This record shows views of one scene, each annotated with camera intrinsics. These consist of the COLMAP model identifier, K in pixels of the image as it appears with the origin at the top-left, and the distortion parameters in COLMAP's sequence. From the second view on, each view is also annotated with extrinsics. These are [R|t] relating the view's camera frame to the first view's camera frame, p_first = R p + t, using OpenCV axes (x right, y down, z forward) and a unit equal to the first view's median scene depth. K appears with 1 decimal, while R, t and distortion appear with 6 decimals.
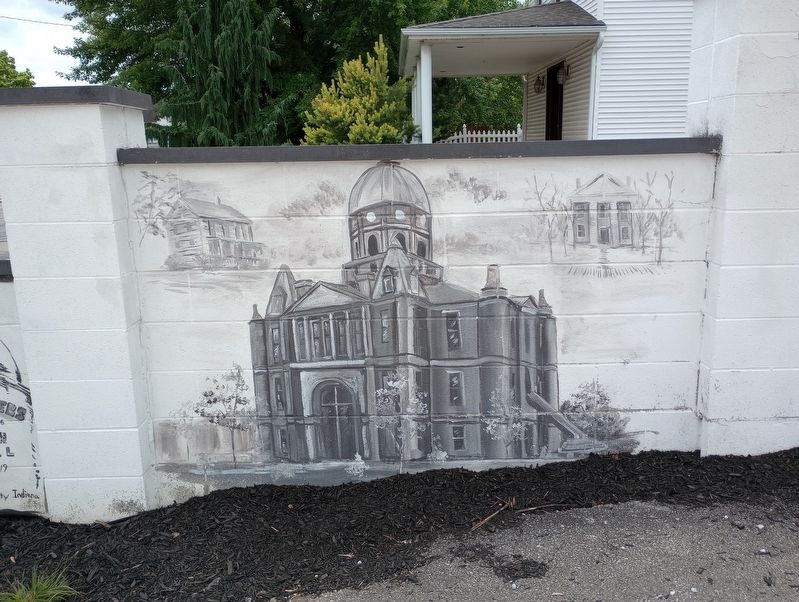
lens RADIAL K [[684.1, 0, 399.5], [0, 684.1, 301.0], [0, 0, 1]] dist [0.066925, -0.083334]
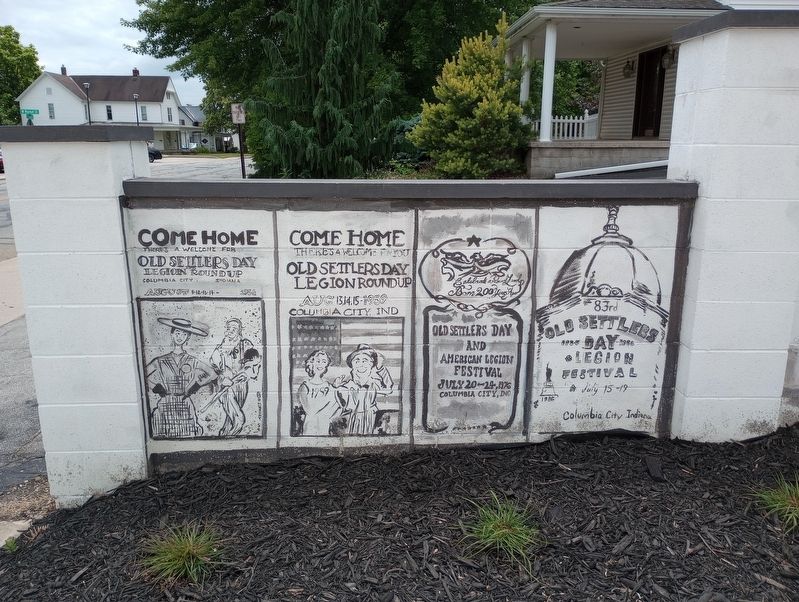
lens RADIAL K [[684.1, 0, 399.5], [0, 684.1, 301.0], [0, 0, 1]] dist [0.066925, -0.083334]
pose [[0.999566, 0.022879, 0.018535, -0.190956], [-0.023162, 0.999616, 0.015207, 0.021008], [-0.018180, -0.015630, 0.999713, -0.005161]]
